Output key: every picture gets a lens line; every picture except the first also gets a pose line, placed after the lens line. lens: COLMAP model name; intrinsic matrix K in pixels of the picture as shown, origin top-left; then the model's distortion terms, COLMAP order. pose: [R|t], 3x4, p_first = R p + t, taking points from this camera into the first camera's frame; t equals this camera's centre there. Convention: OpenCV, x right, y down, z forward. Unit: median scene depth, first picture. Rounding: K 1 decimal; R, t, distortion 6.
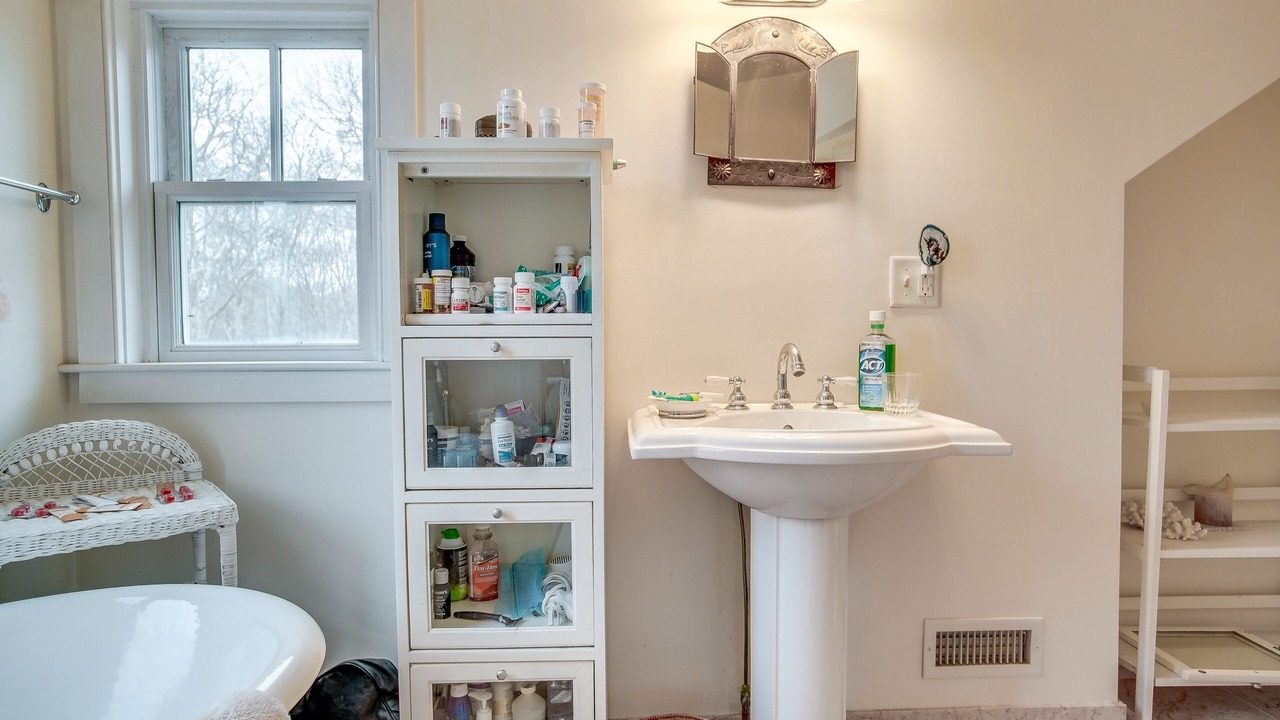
lens RADIAL K [[704.3, 0, 639.5], [0, 704.3, 363.3], [0, 0, 1]] dist [-0.026894, 0.006964]
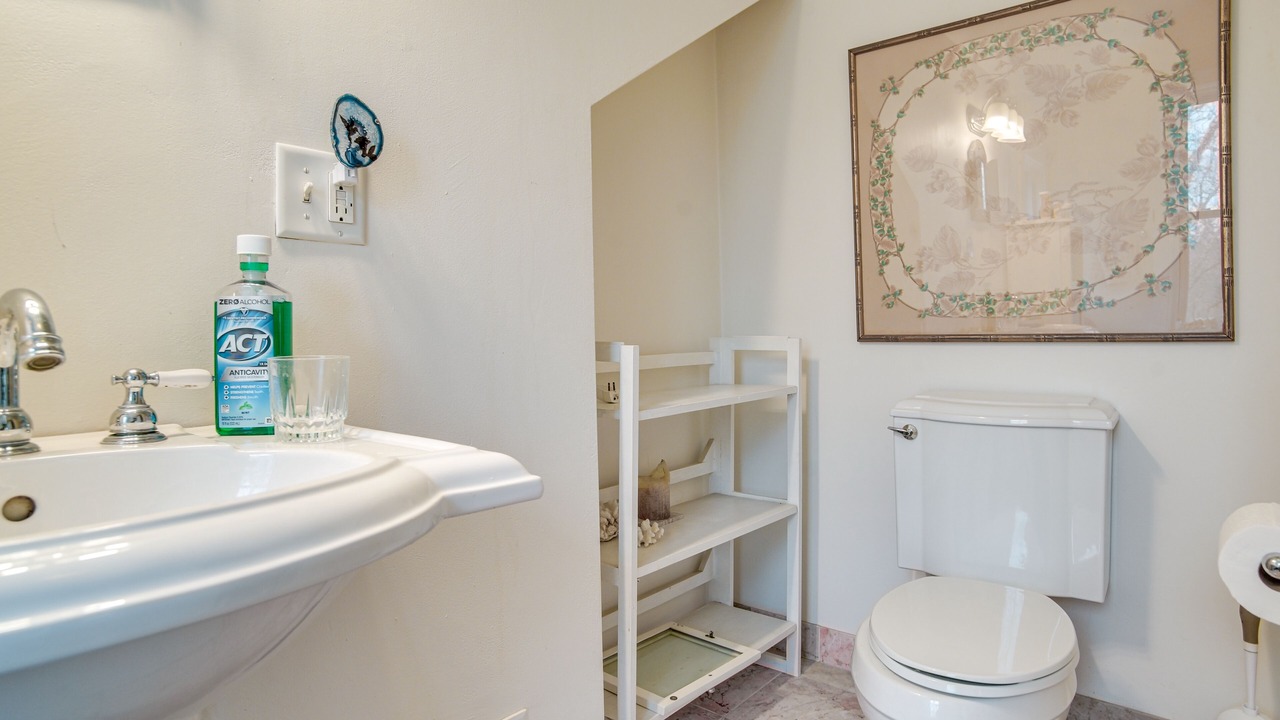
lens RADIAL K [[704.3, 0, 642.0], [0, 704.3, 333.1], [0, 0, 1]] dist [-0.026894, 0.006964]
pose [[0.649570, -0.002336, 0.760298, 0.137922], [0.035652, 0.998989, -0.027390, 0.018785], [-0.759465, 0.044898, 0.648997, 0.464074]]
